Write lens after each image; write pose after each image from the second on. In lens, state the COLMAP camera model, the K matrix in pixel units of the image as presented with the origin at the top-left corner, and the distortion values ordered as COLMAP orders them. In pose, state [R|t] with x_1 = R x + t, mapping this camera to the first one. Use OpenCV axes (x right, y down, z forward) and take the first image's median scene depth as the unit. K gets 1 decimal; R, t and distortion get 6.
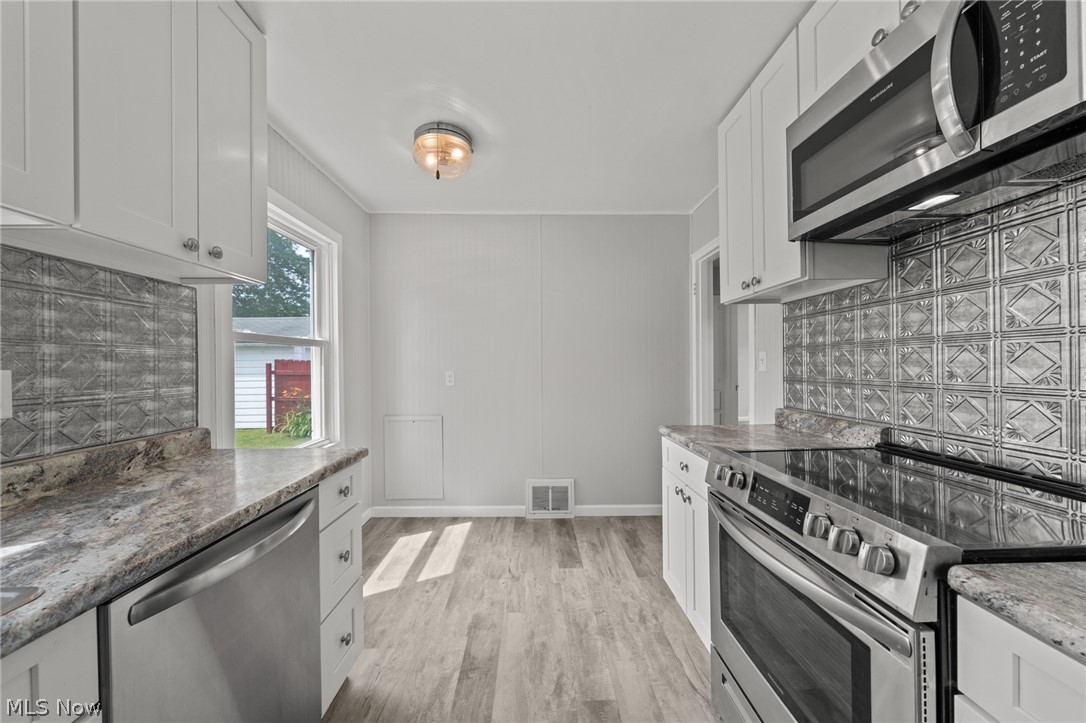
lens RADIAL K [[389.0, 0, 540.7], [0, 389.0, 362.7], [0, 0, 1]] dist [0.000108, -0.000003]
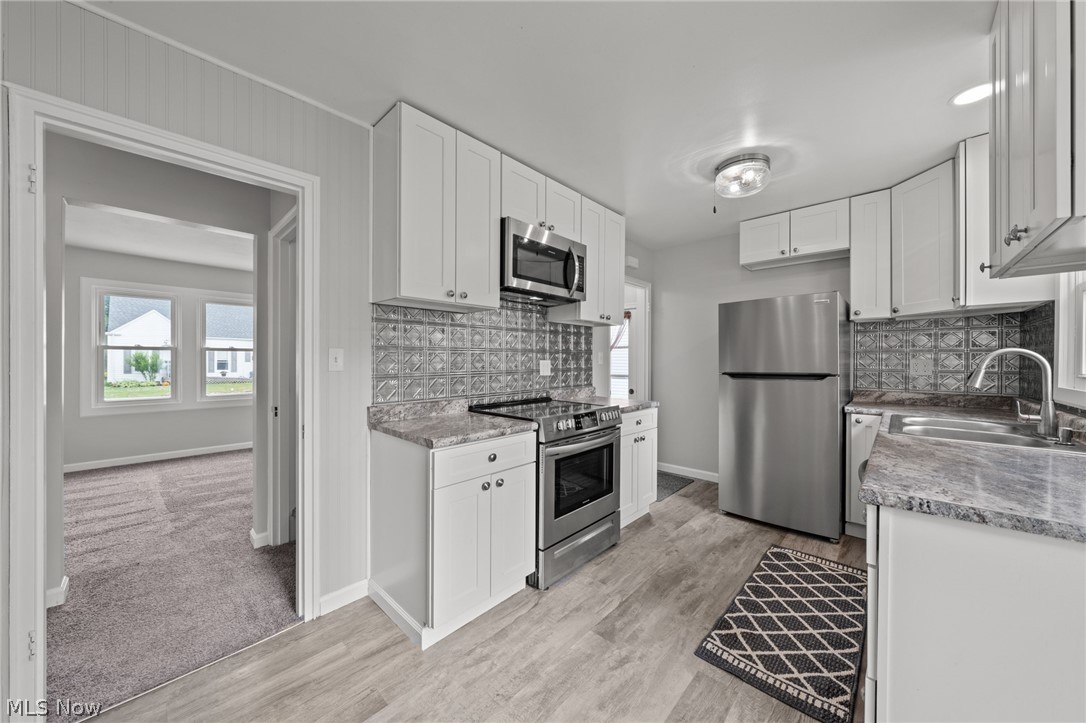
lens RADIAL K [[389.0, 0, 540.0], [0, 389.0, 360.8], [0, 0, 1]] dist [0.000108, -0.000003]
pose [[-0.715204, 0.004165, 0.698903, -0.550300], [0.002228, 0.999991, -0.003679, 0.006111], [-0.698912, -0.001074, -0.715207, 1.945811]]
